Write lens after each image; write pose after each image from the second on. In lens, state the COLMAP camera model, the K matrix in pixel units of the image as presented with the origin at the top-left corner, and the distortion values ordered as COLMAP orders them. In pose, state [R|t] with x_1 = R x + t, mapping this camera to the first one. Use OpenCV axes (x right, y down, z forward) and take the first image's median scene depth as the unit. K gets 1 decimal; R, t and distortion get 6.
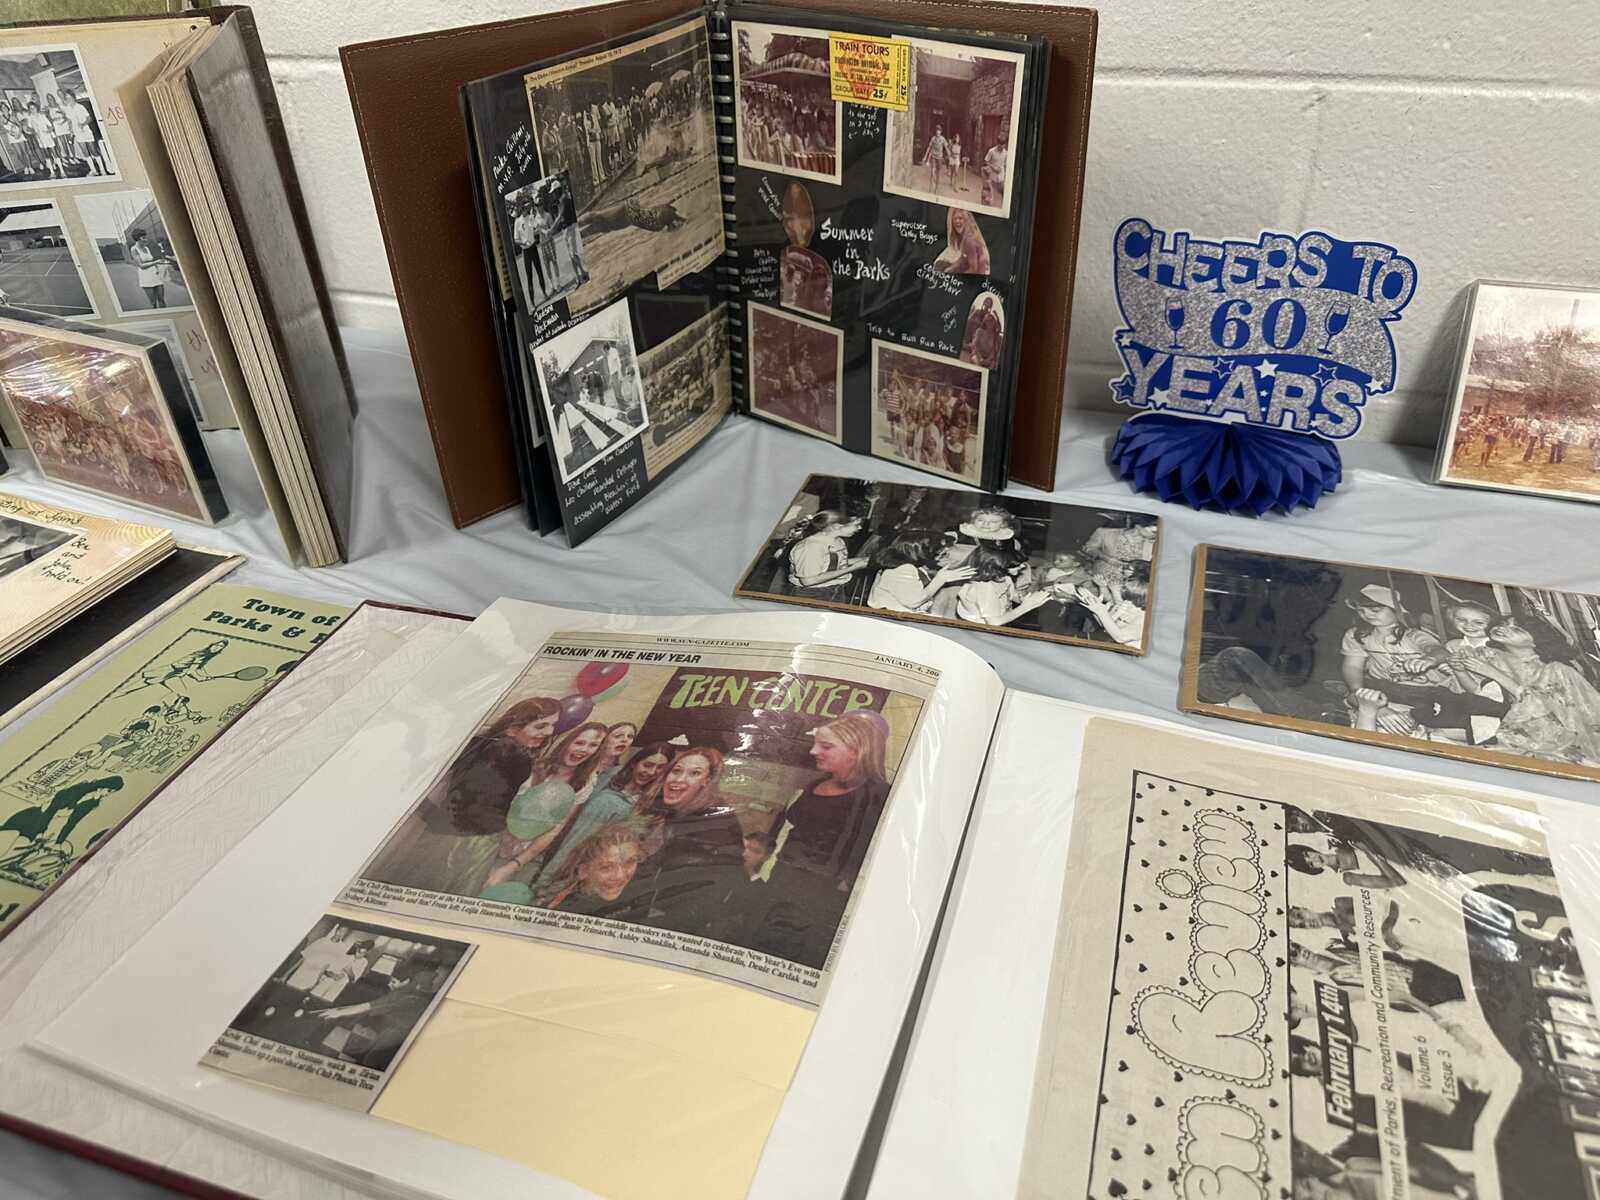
lens RADIAL K [[1117.3, 0, 801.9], [0, 1117.3, 612.4], [0, 0, 1]] dist [0.042428, -0.055549]
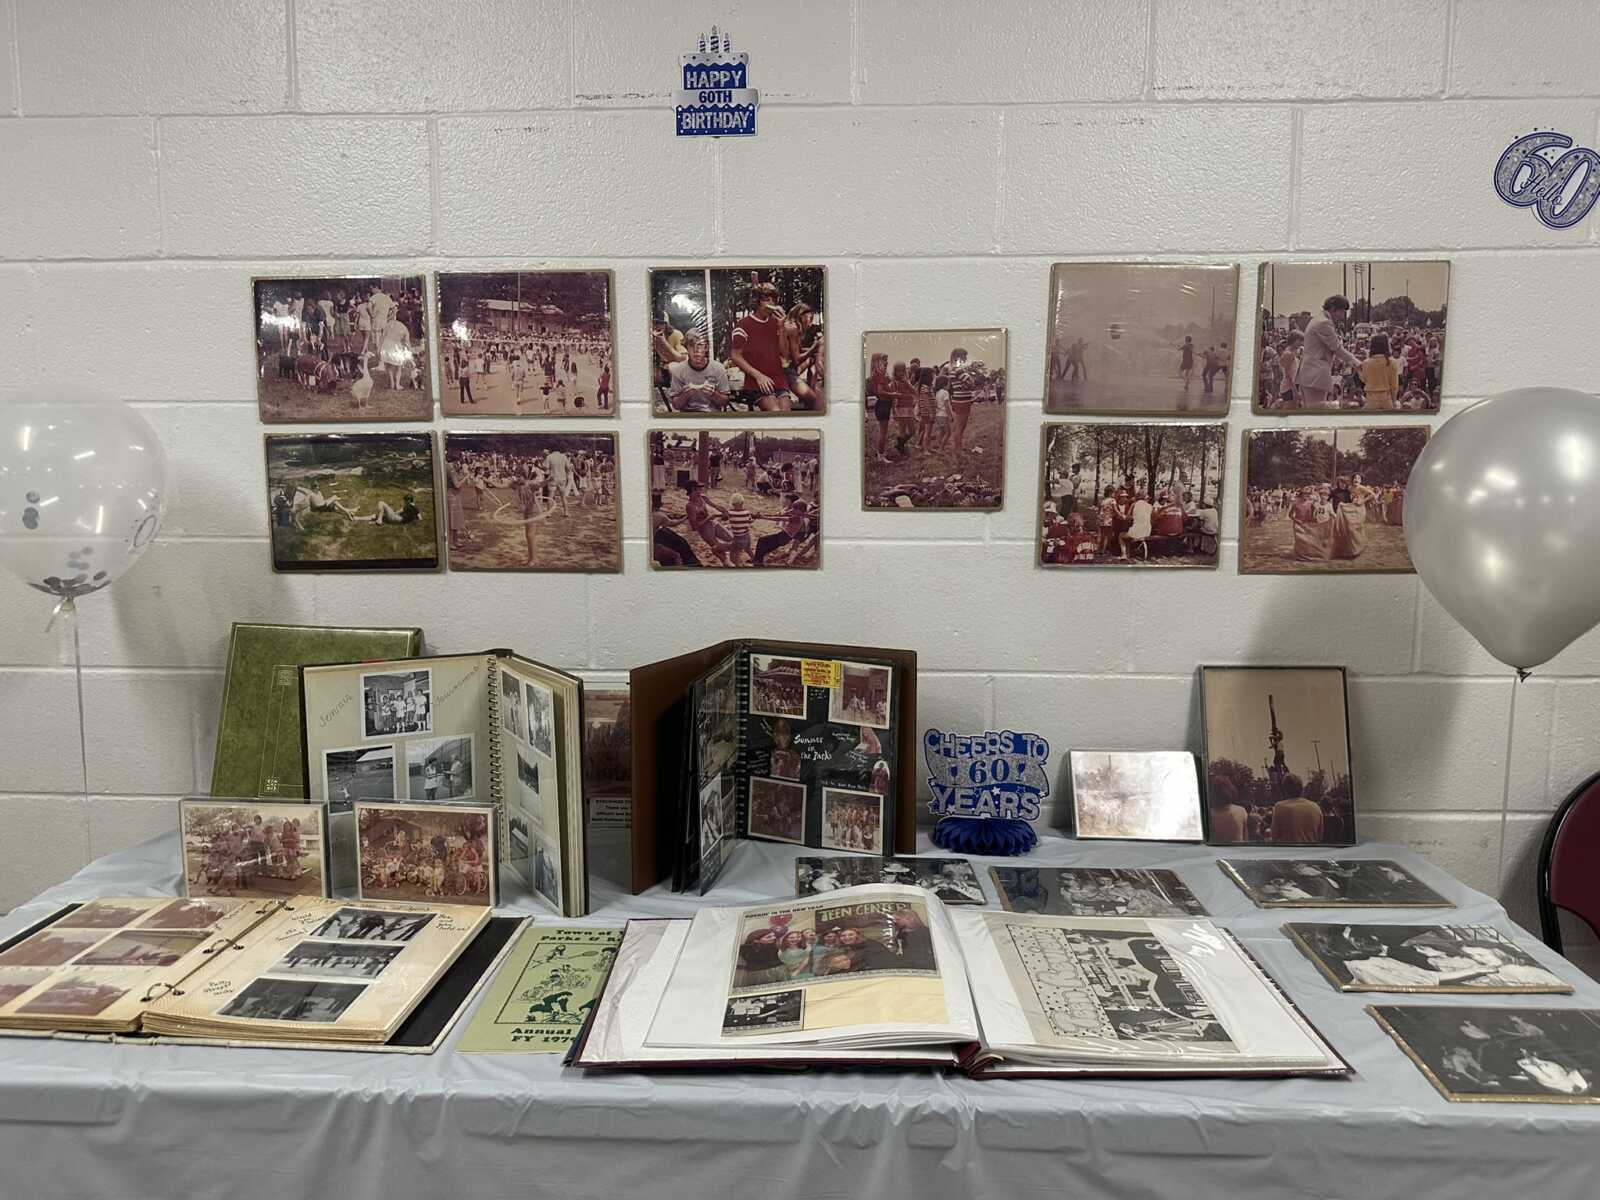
lens RADIAL K [[1117.3, 0, 792.5], [0, 1117.3, 598.3], [0, 0, 1]] dist [0.042428, -0.055549]
pose [[0.952920, -0.001996, 0.303215, -0.662130], [0.144859, 0.881483, -0.449449, 0.397688], [-0.266382, 0.472212, 0.840272, -0.962999]]
